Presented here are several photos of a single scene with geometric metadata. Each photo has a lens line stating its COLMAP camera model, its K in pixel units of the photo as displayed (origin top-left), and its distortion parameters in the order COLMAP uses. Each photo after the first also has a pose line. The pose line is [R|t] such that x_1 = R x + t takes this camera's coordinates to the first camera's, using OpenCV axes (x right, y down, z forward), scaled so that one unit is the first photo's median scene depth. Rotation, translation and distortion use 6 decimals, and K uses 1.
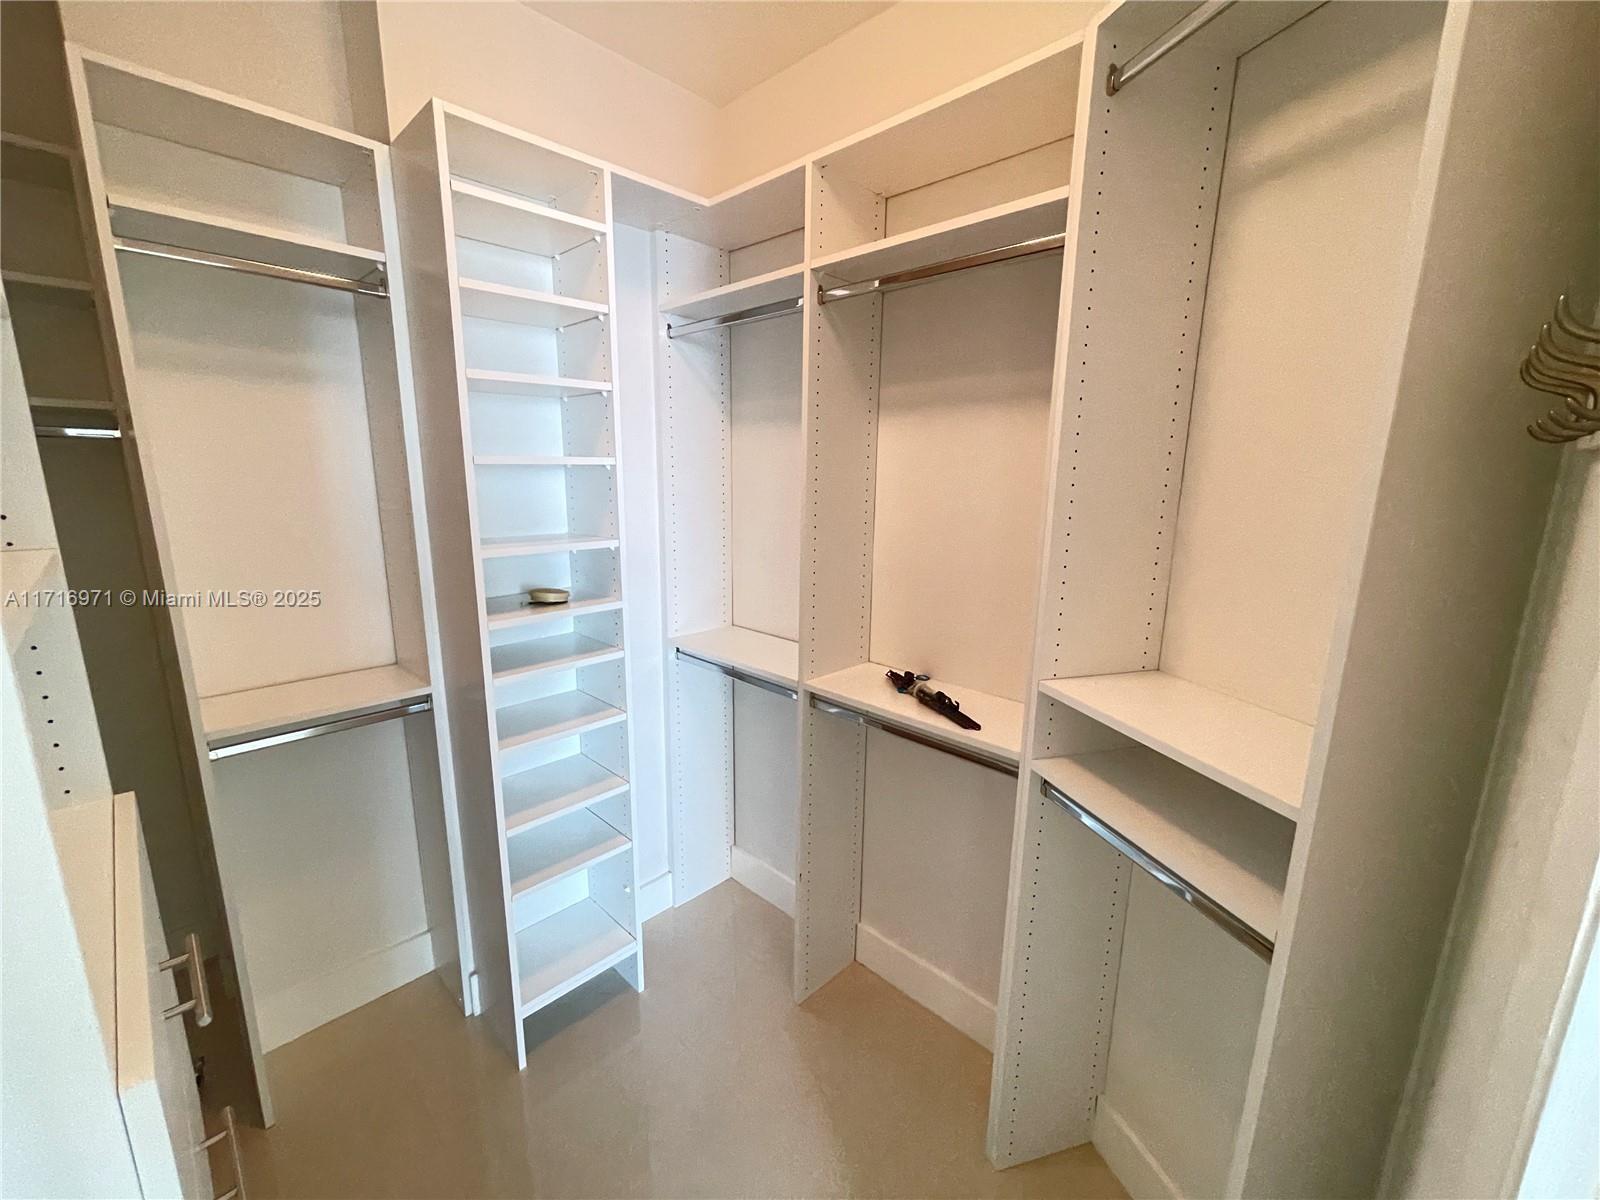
lens RADIAL K [[655.9, 0, 794.2], [0, 655.9, 604.7], [0, 0, 1]] dist [-0.002903, 0.004115]
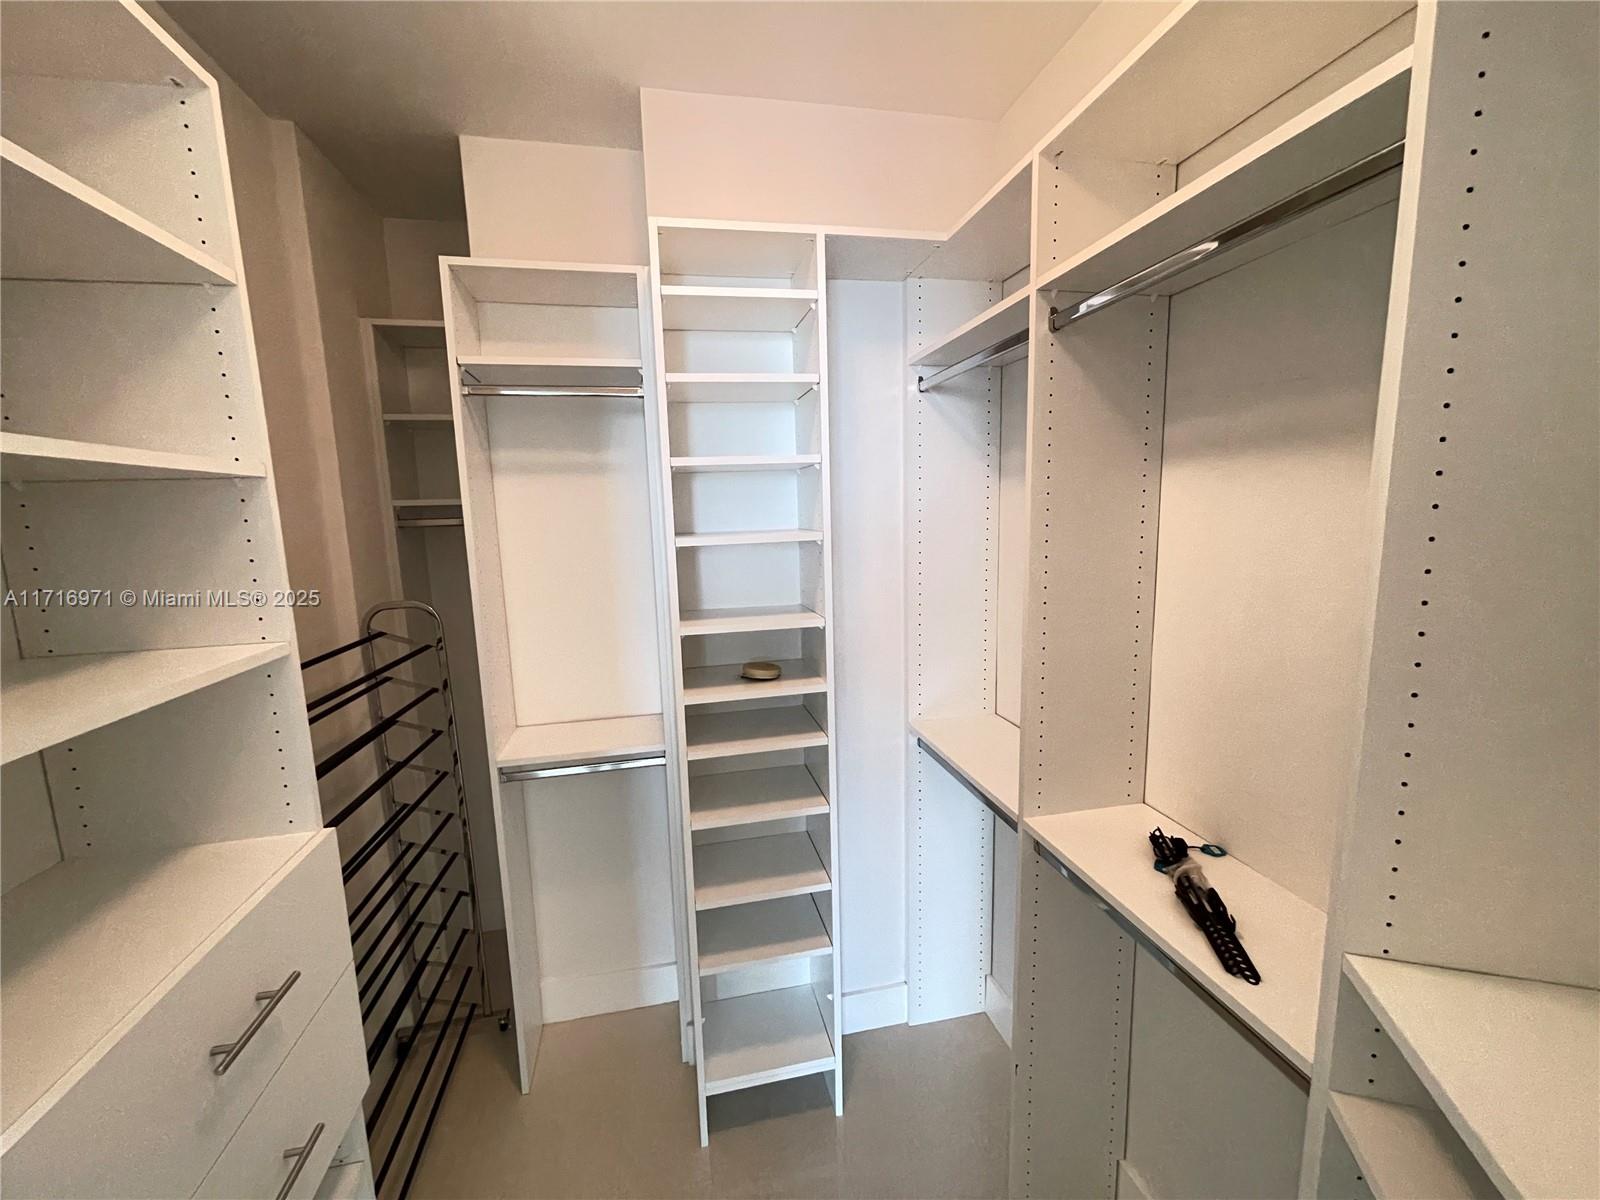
lens RADIAL K [[655.9, 0, 794.2], [0, 655.9, 604.7], [0, 0, 1]] dist [-0.002903, 0.004115]
pose [[0.828921, 0.048106, -0.557294, 0.215540], [-0.075527, 0.996797, -0.026294, -0.093202], [0.554244, 0.063887, 0.829899, 0.208061]]
